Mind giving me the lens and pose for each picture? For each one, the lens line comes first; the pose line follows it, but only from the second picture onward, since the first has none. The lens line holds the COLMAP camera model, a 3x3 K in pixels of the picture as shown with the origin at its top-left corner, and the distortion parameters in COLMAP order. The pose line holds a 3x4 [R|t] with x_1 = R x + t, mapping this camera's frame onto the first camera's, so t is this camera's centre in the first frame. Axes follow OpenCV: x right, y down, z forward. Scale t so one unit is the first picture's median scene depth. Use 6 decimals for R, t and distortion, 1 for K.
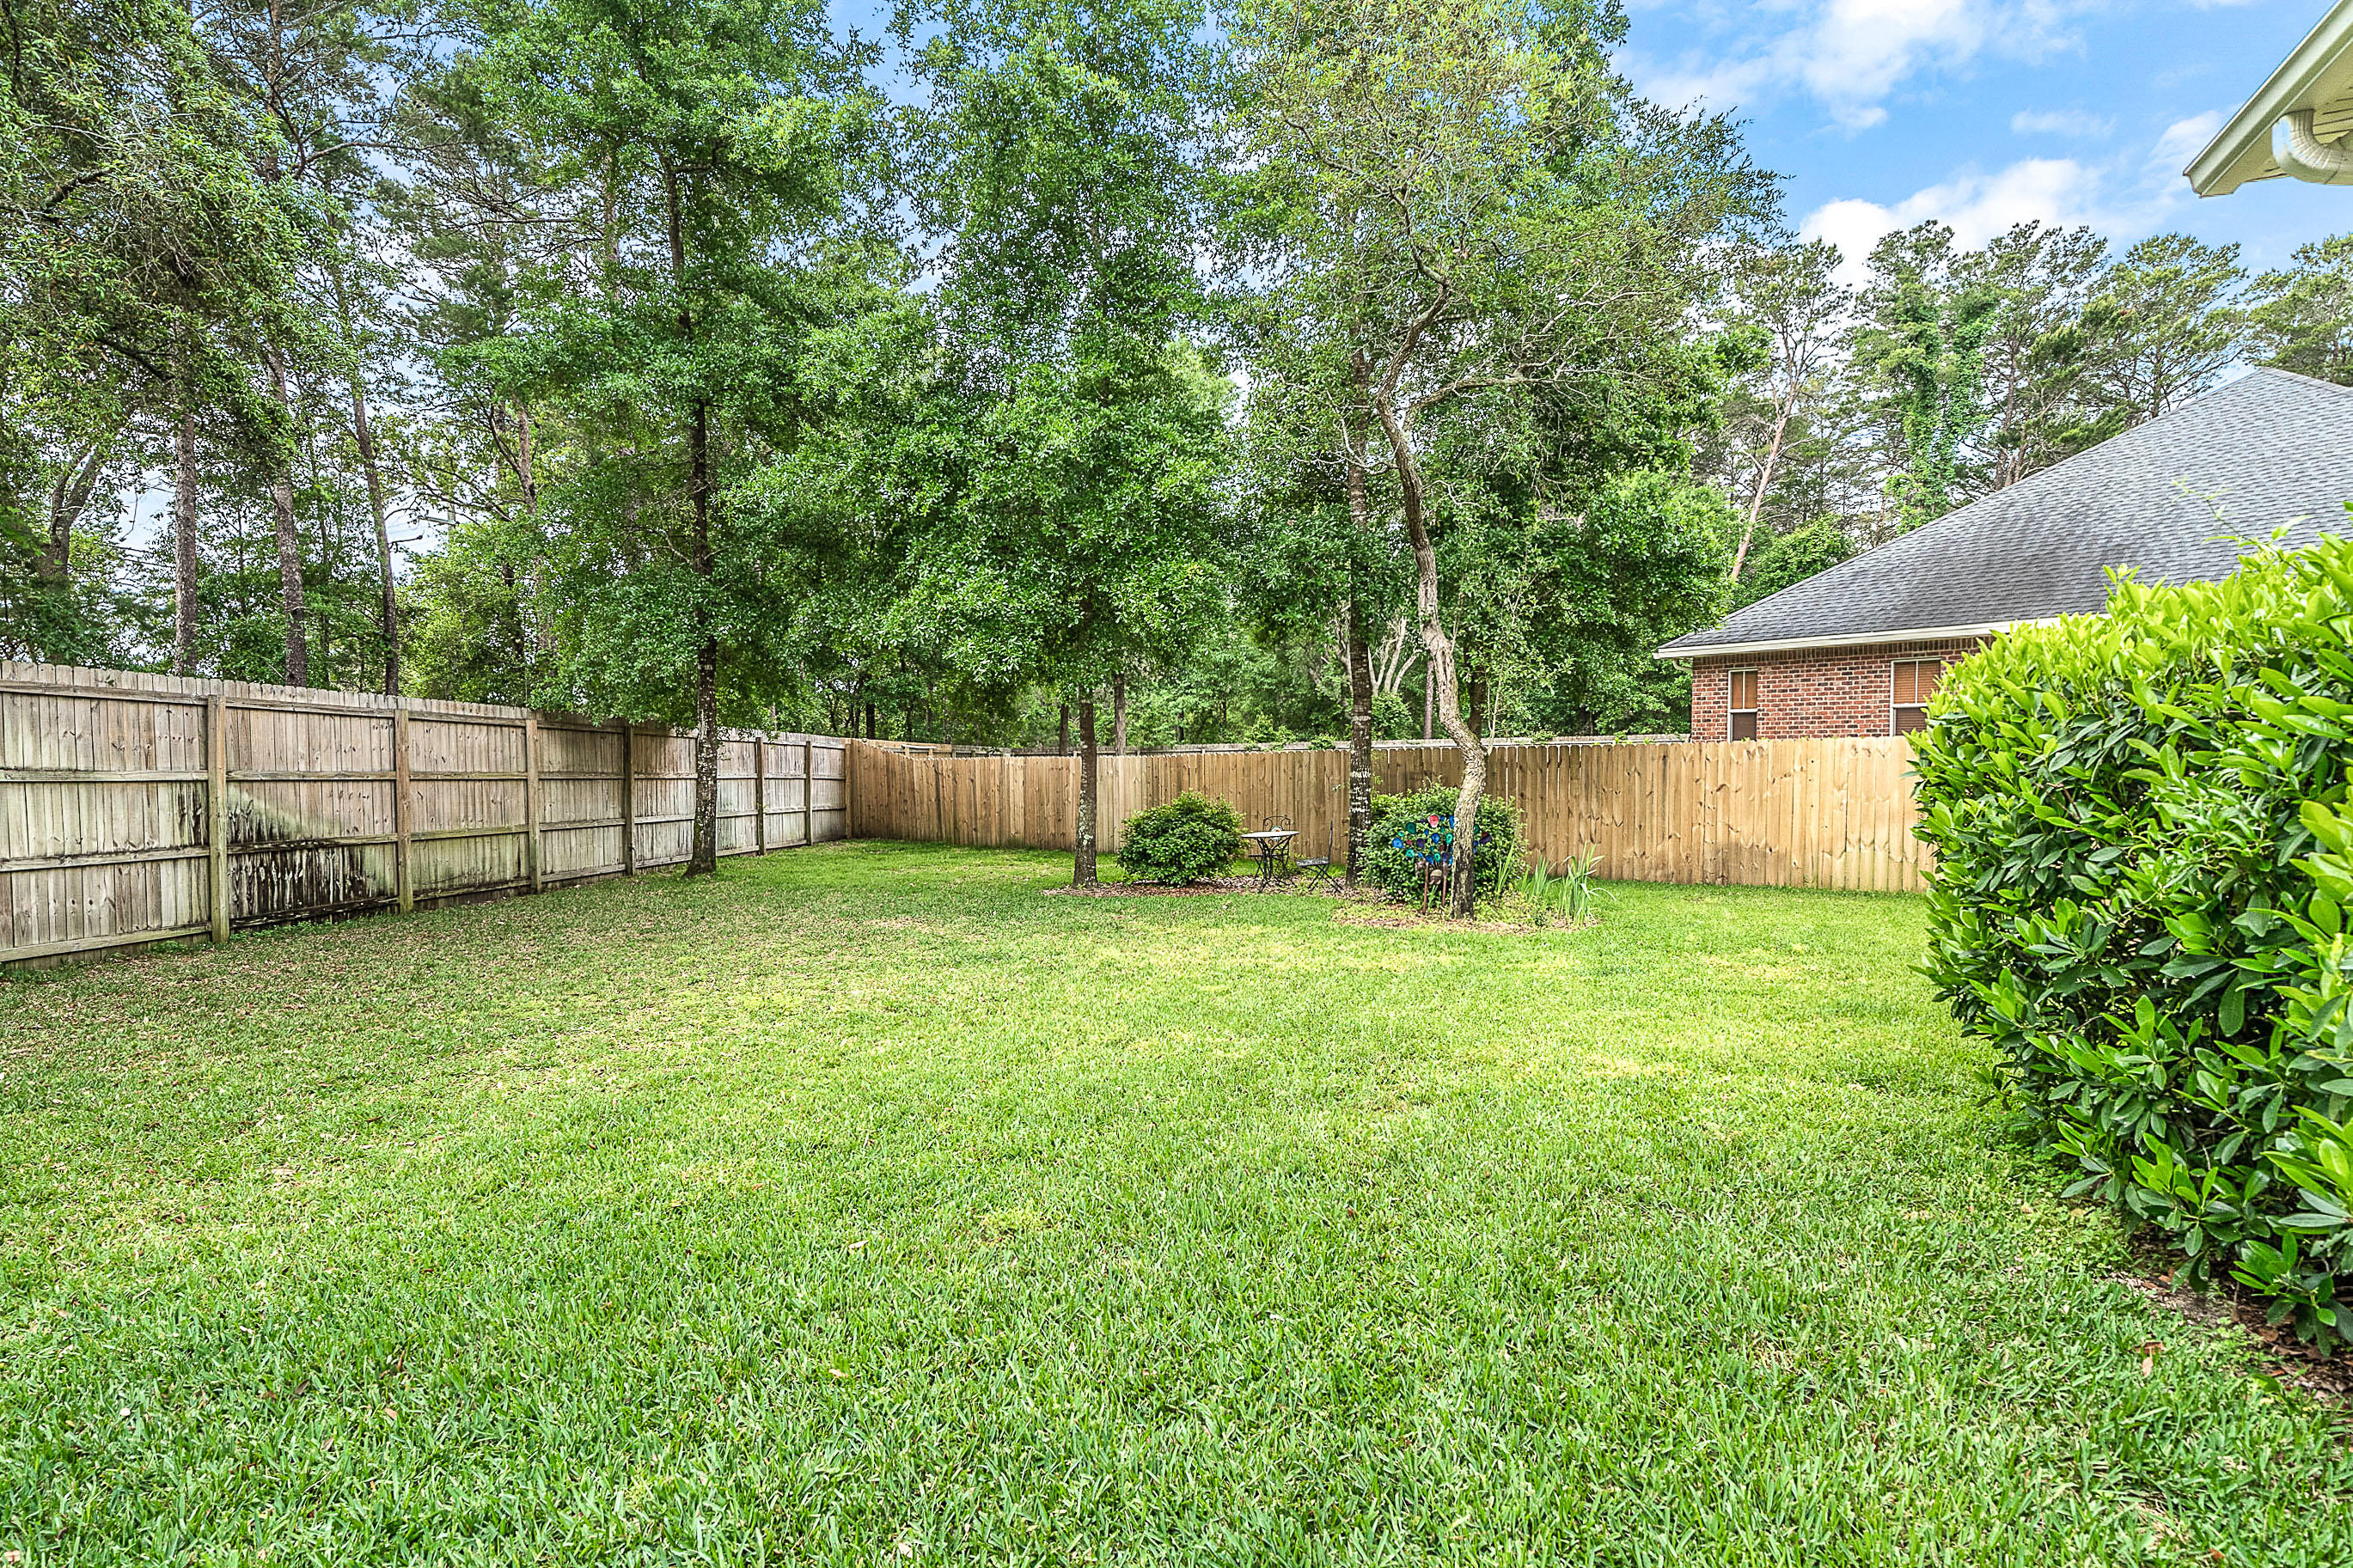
lens RADIAL K [[1190.8, 0, 1172.5], [0, 1190.8, 795.9], [0, 0, 1]] dist [-0.005370, -0.000222]
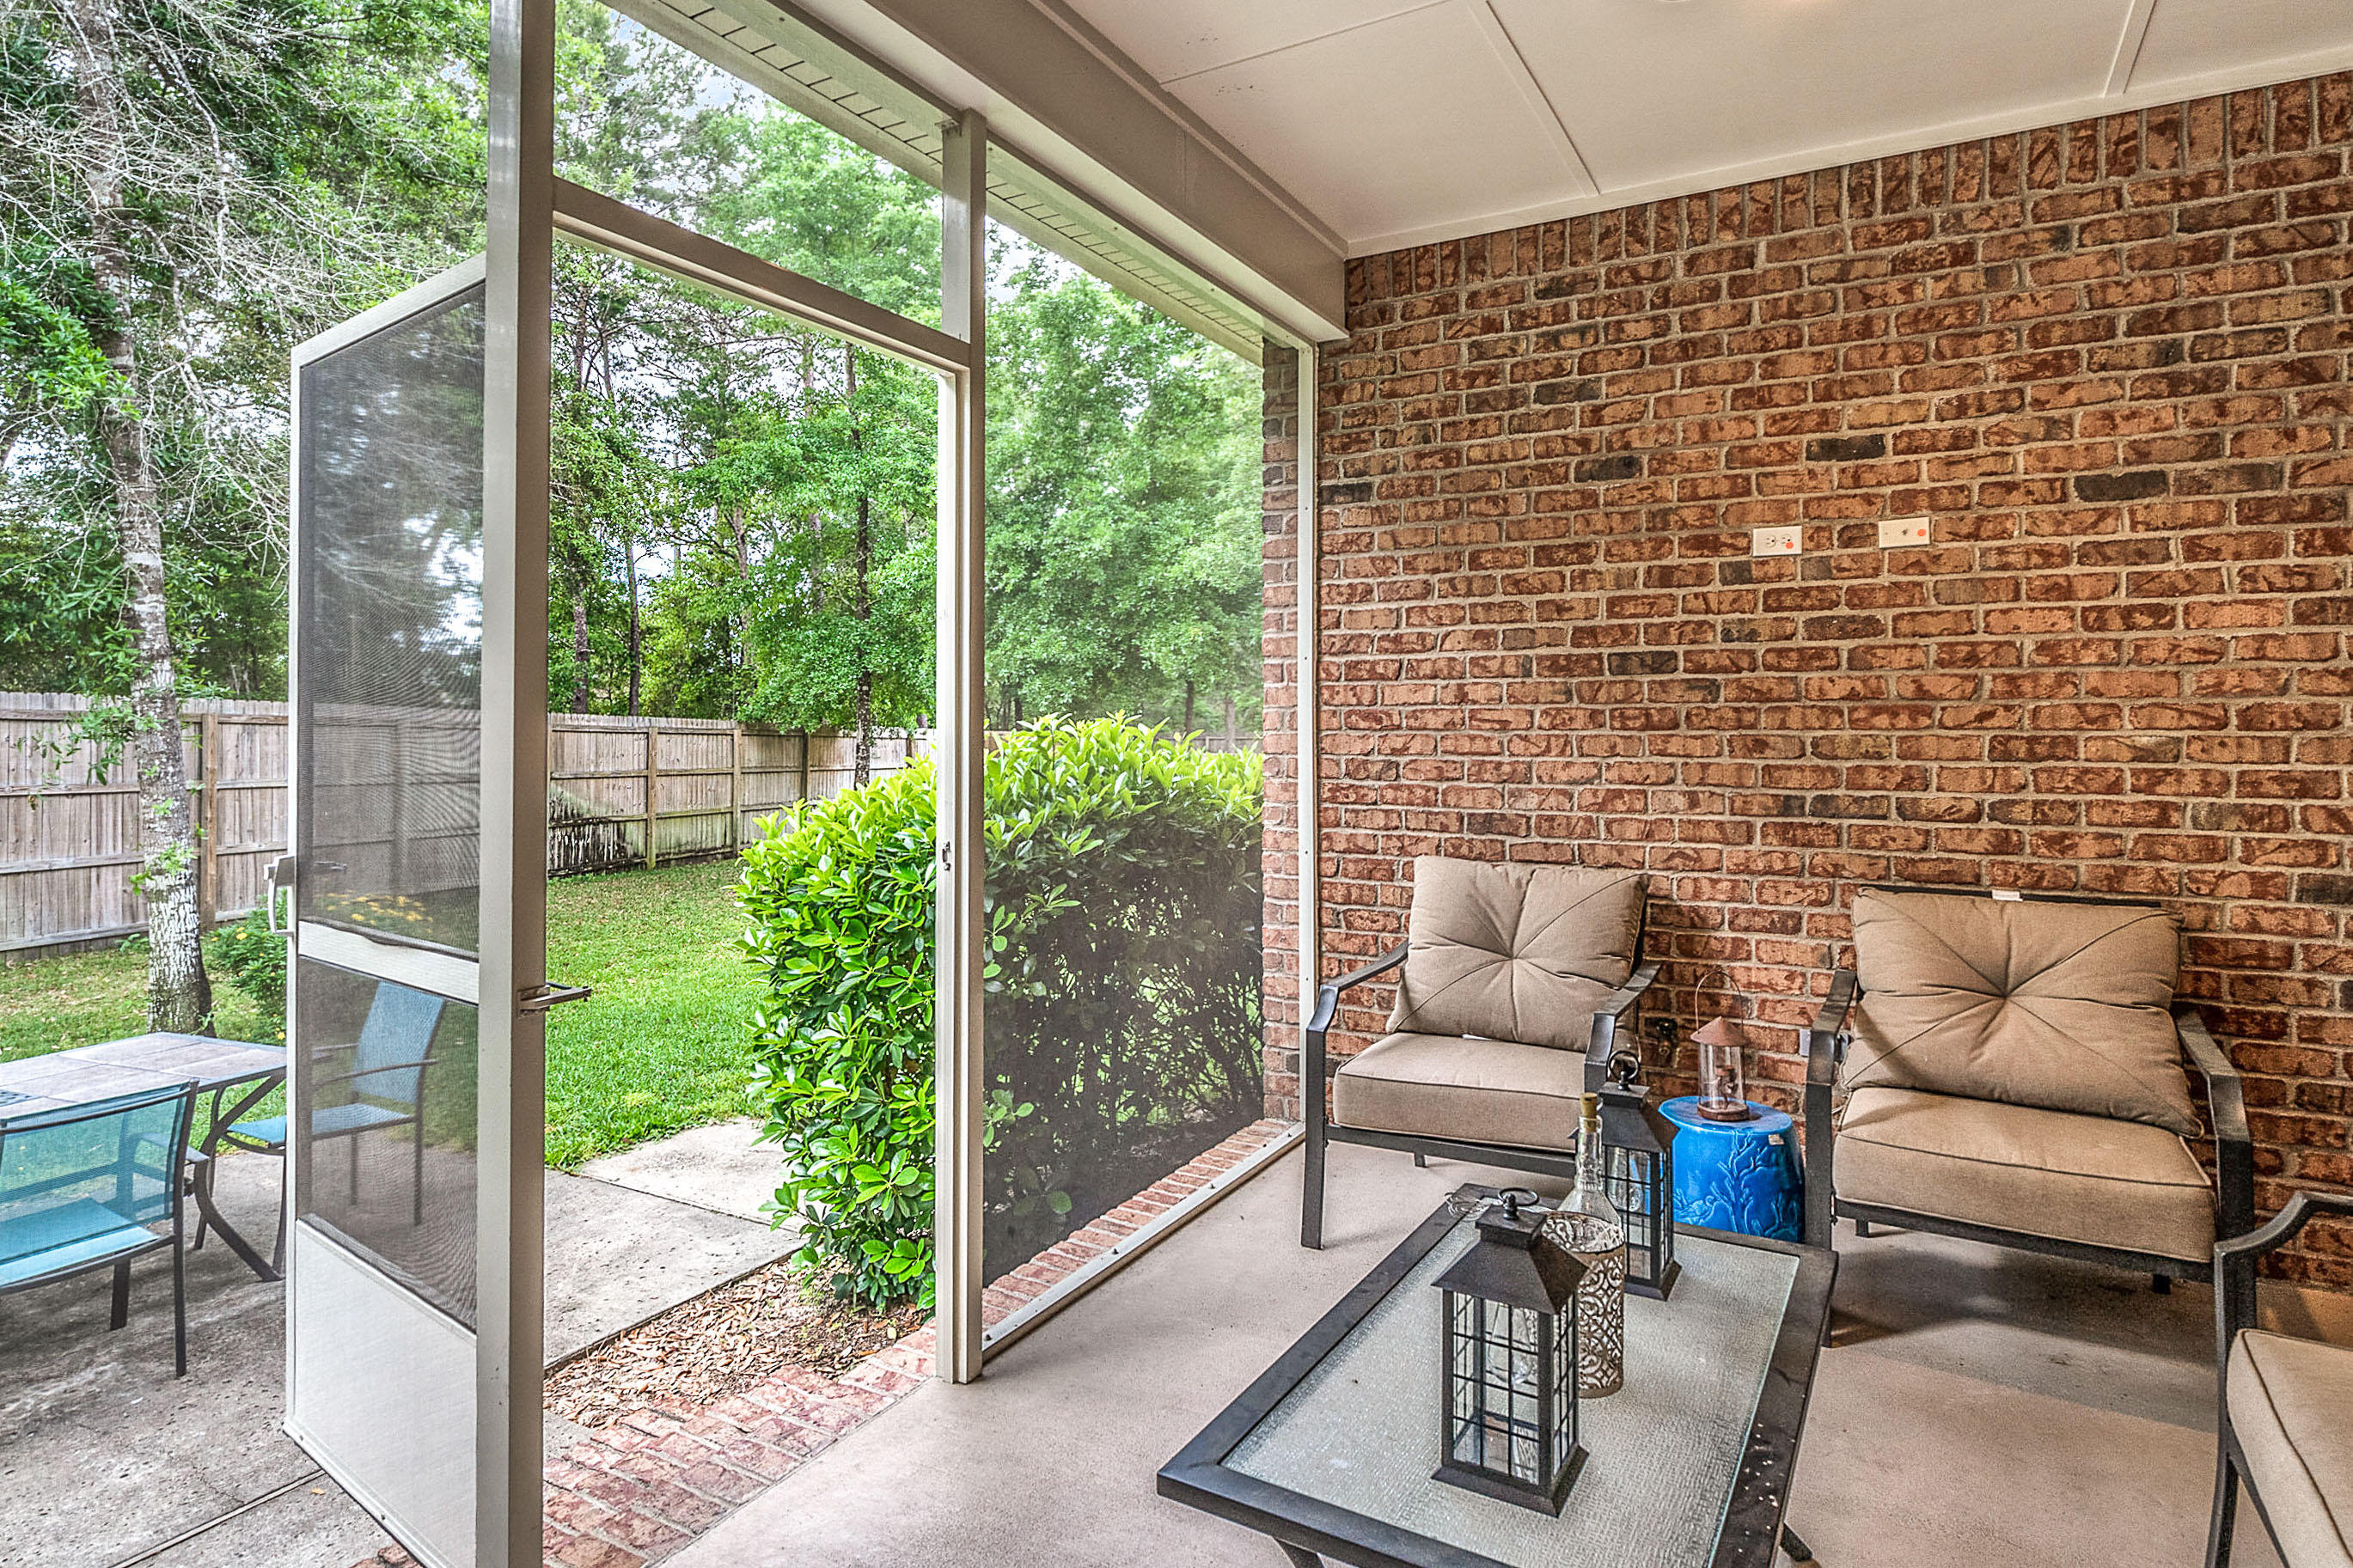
lens RADIAL K [[1274.7, 0, 1212.0], [0, 1274.7, 676.3], [0, 0, 1]] dist [-0.002376, -0.003428]
pose [[0.991221, 0.002185, -0.132198, 0.203026], [-0.011251, 0.997631, -0.067873, -0.033020], [0.131736, 0.068764, 0.988897, -0.397202]]
